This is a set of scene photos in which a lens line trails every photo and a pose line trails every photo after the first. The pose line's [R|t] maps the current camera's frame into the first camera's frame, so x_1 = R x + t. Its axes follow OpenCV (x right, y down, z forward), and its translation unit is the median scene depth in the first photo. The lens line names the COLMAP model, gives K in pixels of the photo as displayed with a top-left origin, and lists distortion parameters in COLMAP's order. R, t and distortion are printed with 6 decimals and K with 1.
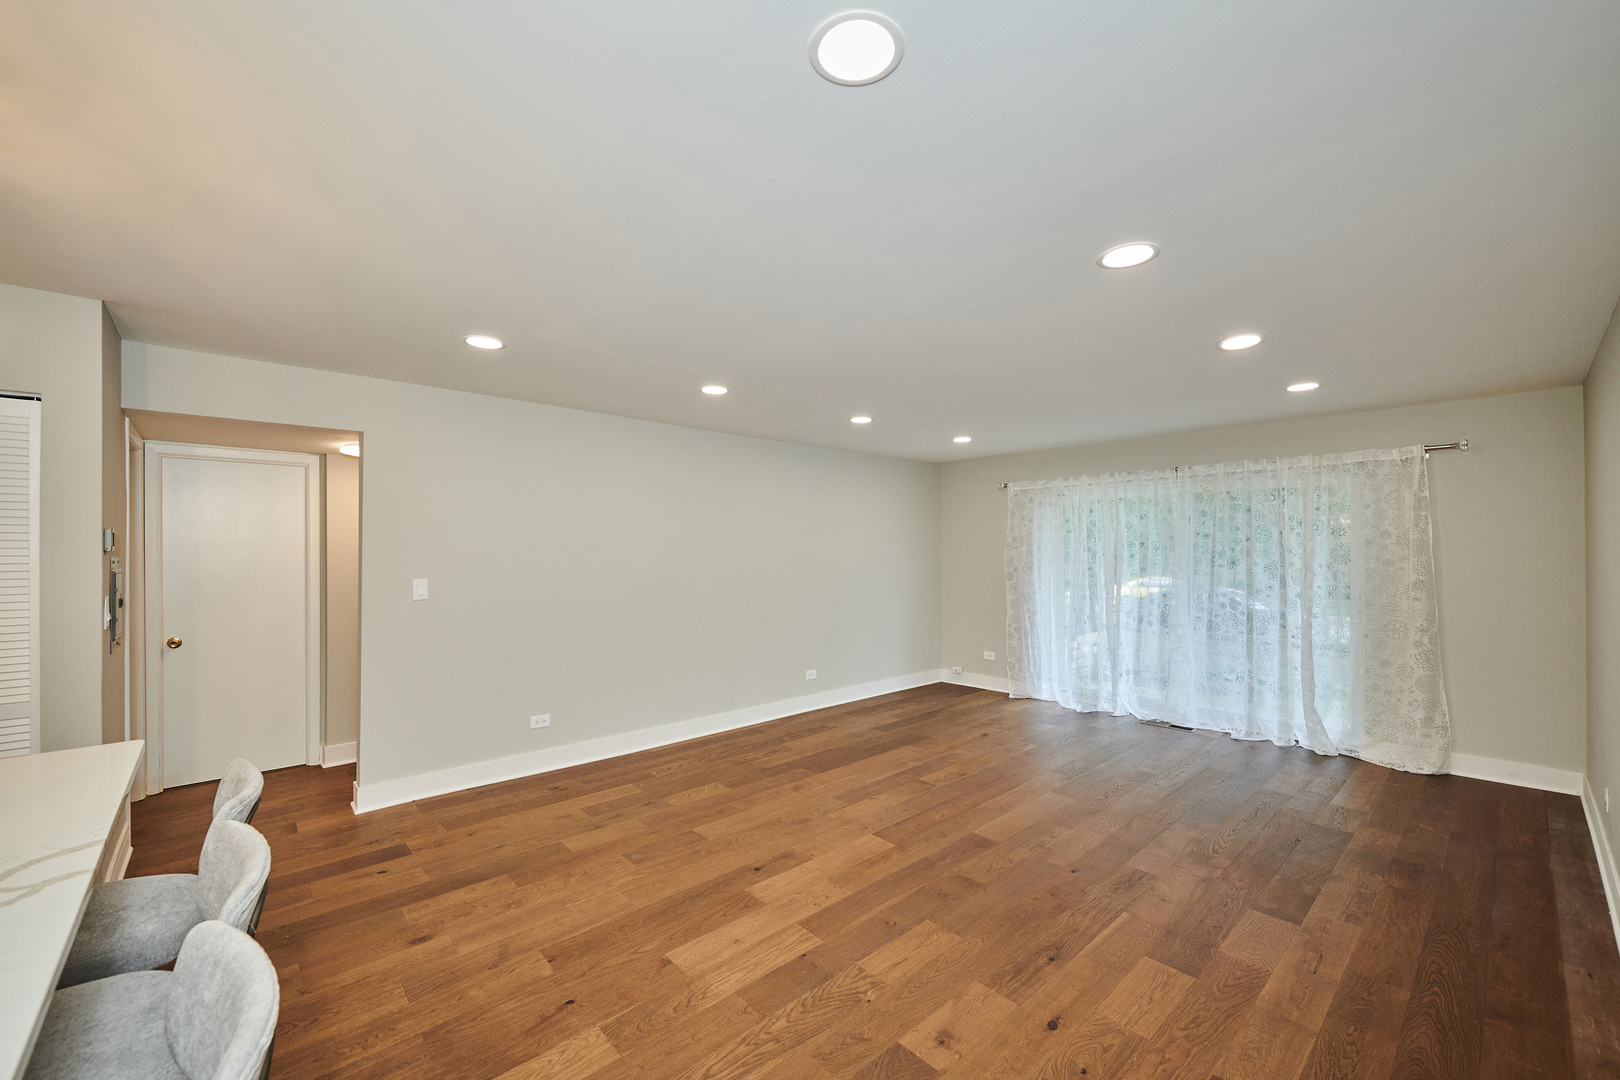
lens RADIAL K [[648.1, 0, 795.0], [0, 648.1, 554.1], [0, 0, 1]] dist [0.002527, 0.000313]
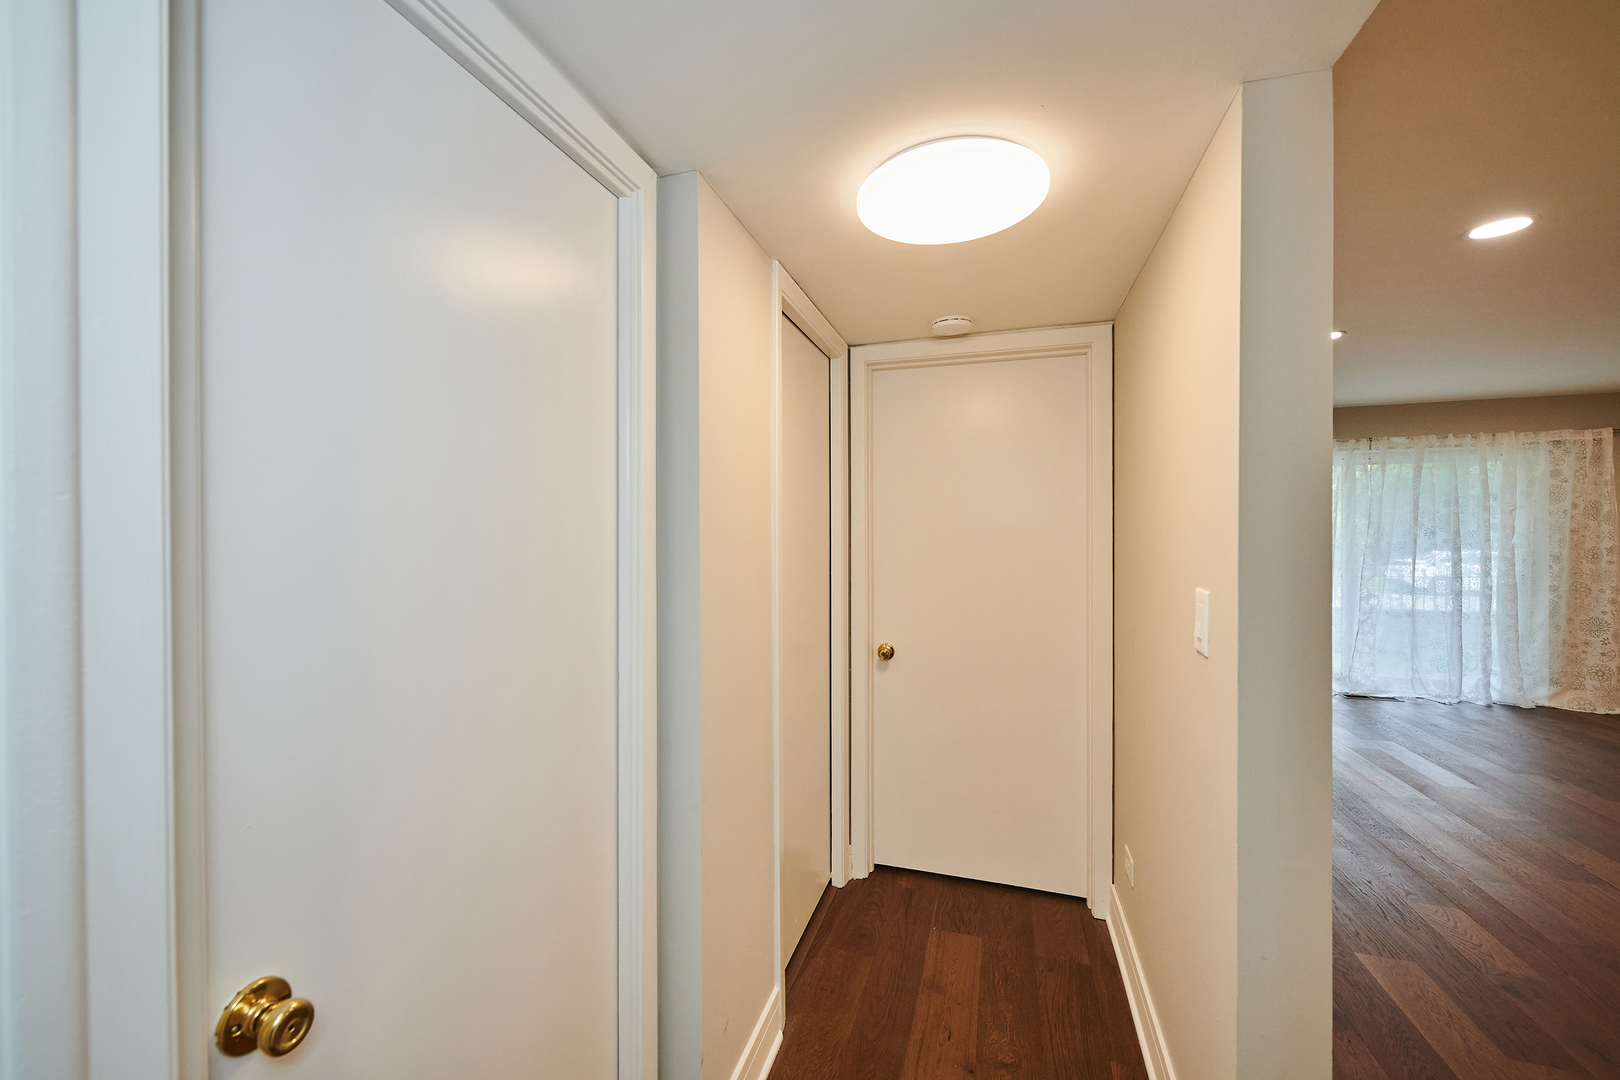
lens RADIAL K [[648.1, 0, 795.4], [0, 648.1, 536.2], [0, 0, 1]] dist [0.002527, 0.000313]
pose [[0.857907, -0.003388, 0.513793, -0.868757], [0.003874, 0.999992, 0.000125, 0.017176], [-0.513790, 0.001883, 0.857914, 0.754543]]
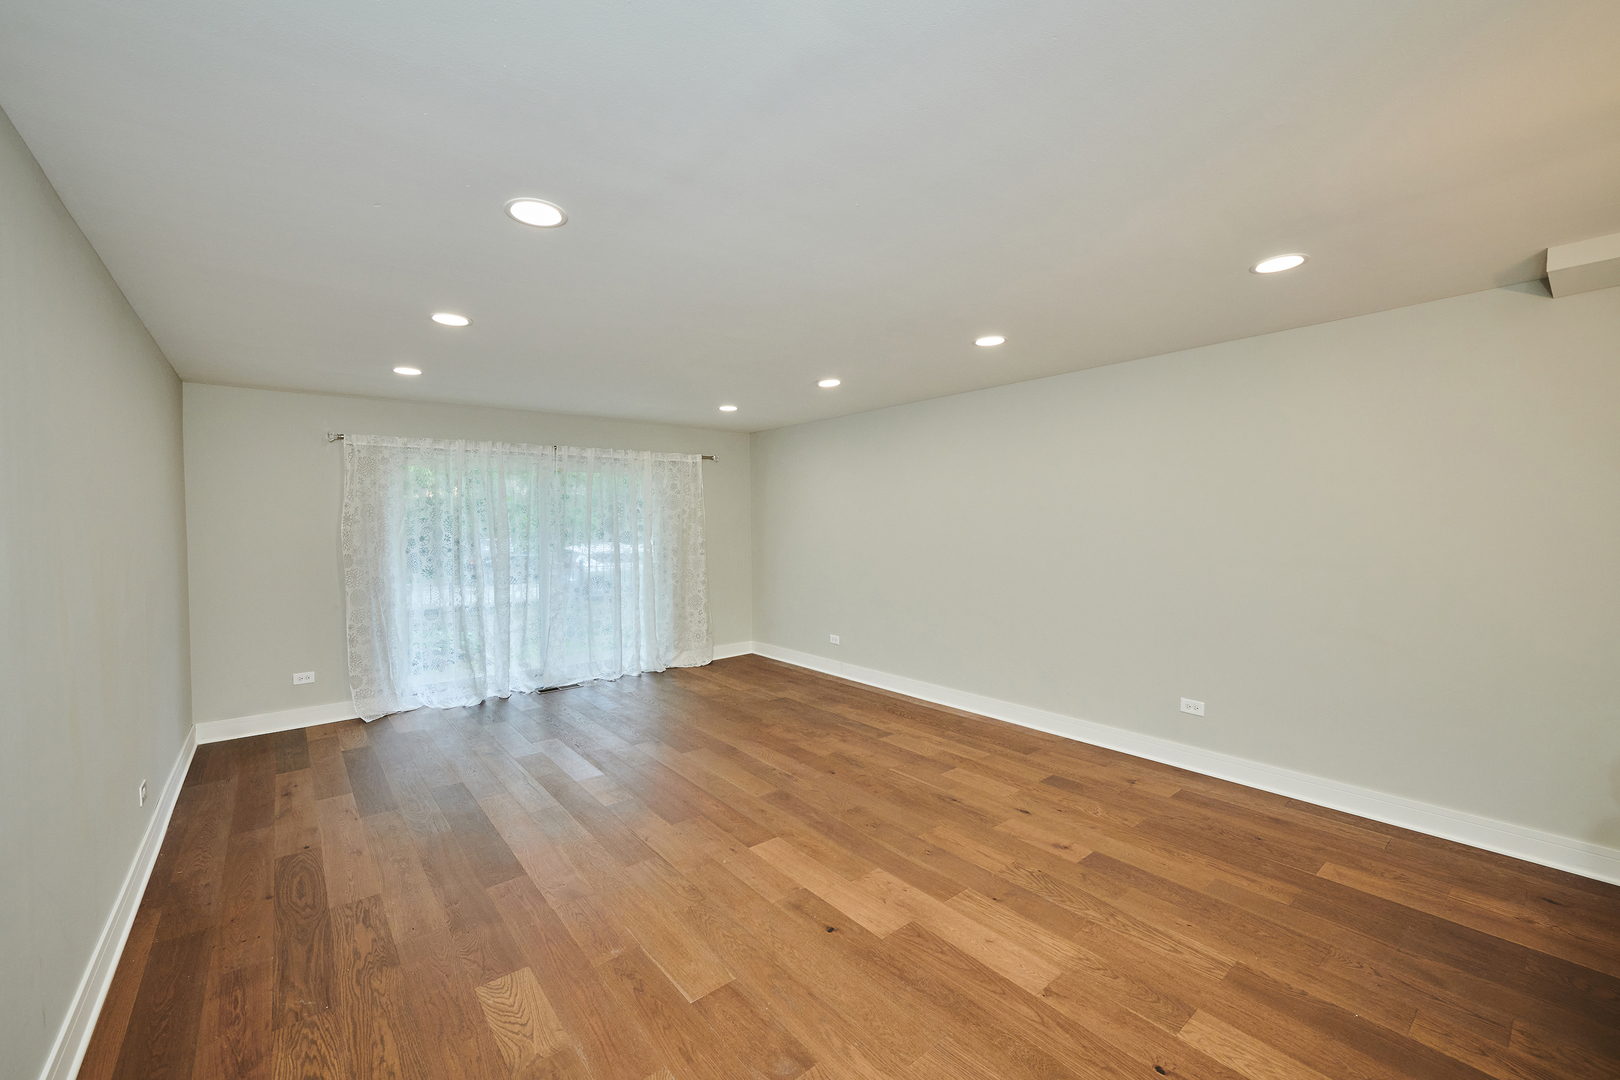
lens RADIAL K [[648.1, 0, 794.2], [0, 648.1, 539.2], [0, 0, 1]] dist [0.002527, 0.000313]
pose [[0.047652, -0.026852, 0.998503, -0.583183], [0.016033, 0.999530, 0.026115, -0.002919], [-0.998735, 0.014764, 0.048060, 0.705185]]
